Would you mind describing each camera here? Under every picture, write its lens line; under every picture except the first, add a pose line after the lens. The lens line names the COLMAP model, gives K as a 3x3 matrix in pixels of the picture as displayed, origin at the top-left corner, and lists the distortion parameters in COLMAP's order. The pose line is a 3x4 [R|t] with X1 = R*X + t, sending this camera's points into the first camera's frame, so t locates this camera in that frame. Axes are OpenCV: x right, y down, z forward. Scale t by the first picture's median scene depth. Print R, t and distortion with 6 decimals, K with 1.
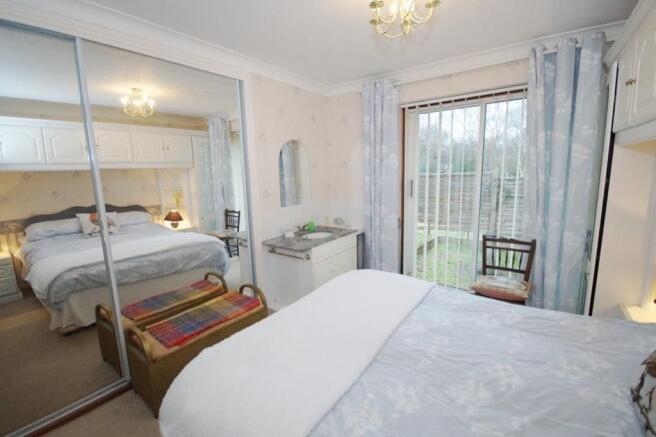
lens RADIAL K [[290.6, 0, 324.4], [0, 290.6, 217.2], [0, 0, 1]] dist [-0.001770, -0.000463]
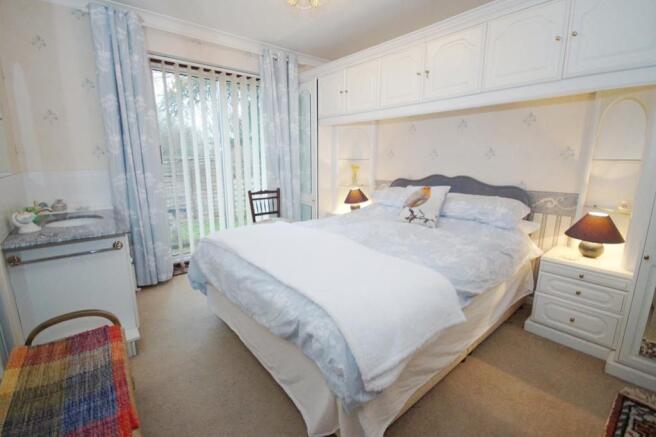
lens RADIAL K [[290.6, 0, 324.4], [0, 290.6, 217.2], [0, 0, 1]] dist [-0.001770, -0.000463]
pose [[0.246801, -0.165493, 0.954830, -0.598578], [0.144507, 0.980578, 0.132604, 0.057729], [-0.958231, 0.105253, 0.265923, 0.389863]]
